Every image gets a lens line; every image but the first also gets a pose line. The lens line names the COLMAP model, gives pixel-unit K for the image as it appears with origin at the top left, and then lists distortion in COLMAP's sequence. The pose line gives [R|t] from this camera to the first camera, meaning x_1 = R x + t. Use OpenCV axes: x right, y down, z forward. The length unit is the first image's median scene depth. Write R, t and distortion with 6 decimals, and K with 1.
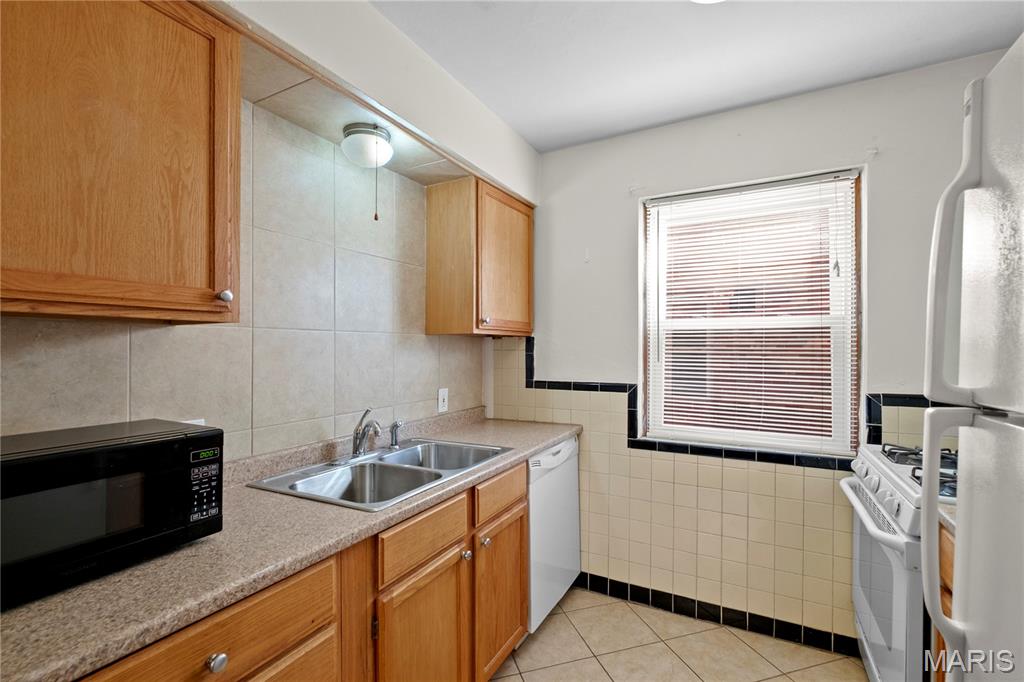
lens RADIAL K [[450.8, 0, 517.8], [0, 450.8, 349.2], [0, 0, 1]] dist [-0.002781, -0.001436]
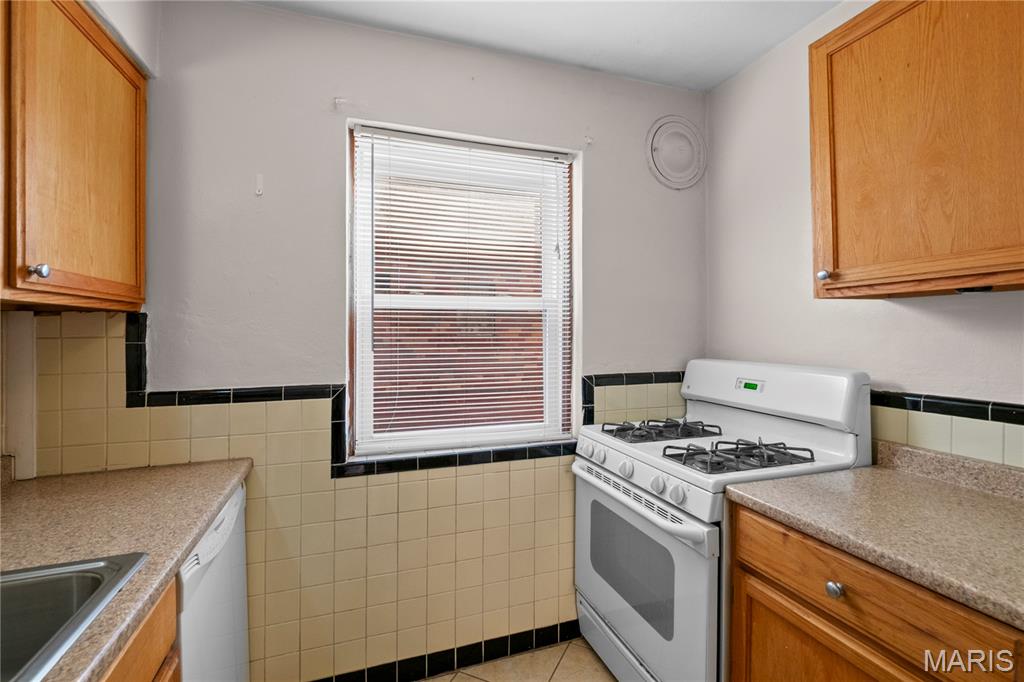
lens RADIAL K [[450.8, 0, 510.1], [0, 450.8, 332.7], [0, 0, 1]] dist [-0.002781, -0.001436]
pose [[0.682911, -0.003743, 0.730492, -0.074633], [0.006439, 0.999979, -0.000895, 0.000022], [-0.730474, 0.005315, 0.682920, 0.361220]]
